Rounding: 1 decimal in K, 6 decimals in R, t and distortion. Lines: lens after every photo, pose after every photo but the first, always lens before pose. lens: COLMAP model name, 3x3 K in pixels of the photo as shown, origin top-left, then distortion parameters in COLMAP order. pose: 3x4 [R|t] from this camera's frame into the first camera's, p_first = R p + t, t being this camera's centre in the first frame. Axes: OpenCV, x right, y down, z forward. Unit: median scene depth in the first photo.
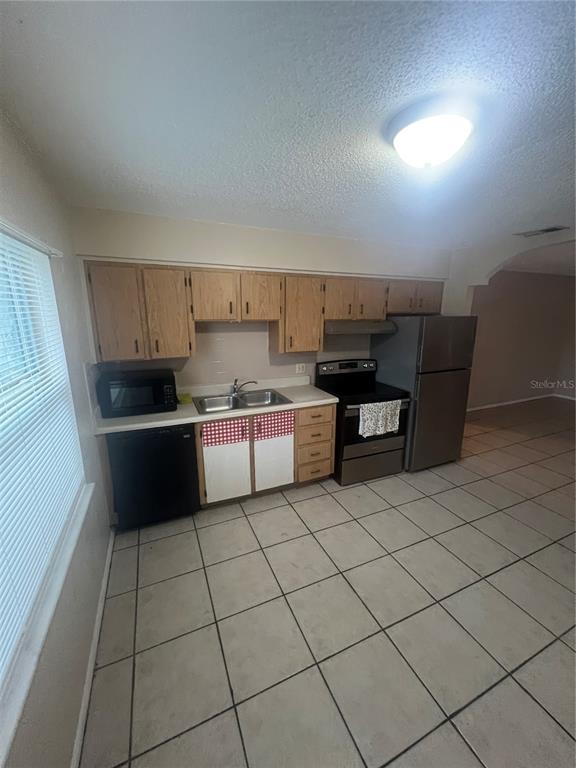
lens RADIAL K [[307.0, 0, 288.0], [0, 307.0, 384.0], [0, 0, 1]] dist [-0.003737, -0.000572]
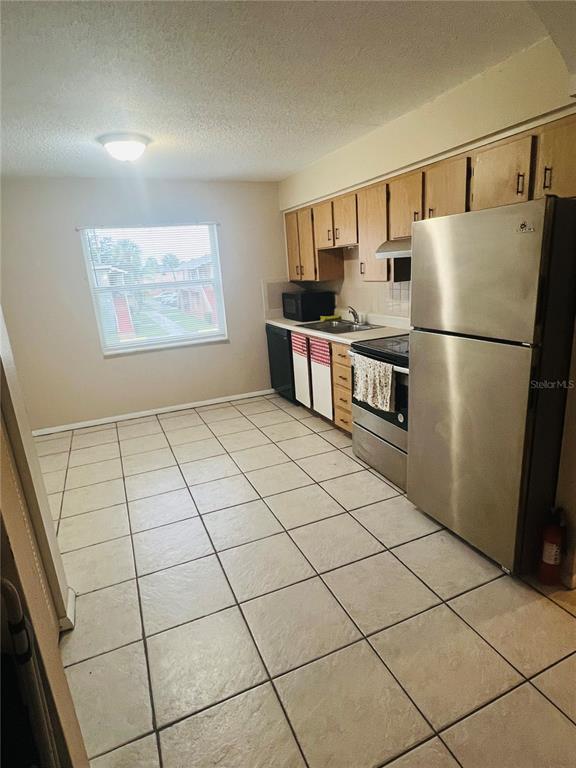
lens RADIAL K [[435.3, 0, 288.0], [0, 435.3, 384.0], [0, 0, 1]] dist [0.002919, 0.000276]
pose [[-0.009086, 0.256435, -0.966519, 1.352481], [-0.172783, 0.951618, 0.254106, -0.108909], [0.984918, 0.169307, 0.035661, 0.841557]]
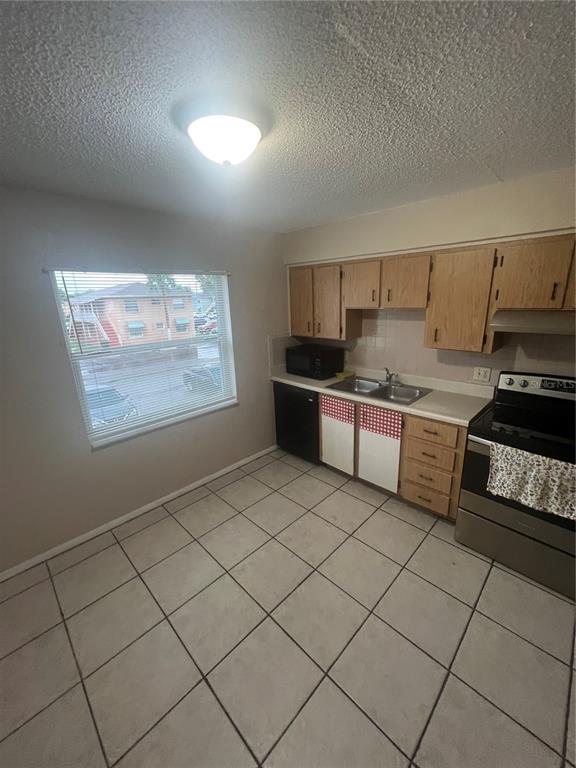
lens RADIAL K [[307.0, 0, 288.0], [0, 307.0, 384.0], [0, 0, 1]] dist [-0.003737, -0.000572]
pose [[0.365011, 0.237547, -0.900188, 0.659656], [-0.184126, 0.966222, 0.180313, -0.091908], [0.912614, 0.099932, 0.396420, 0.347014]]
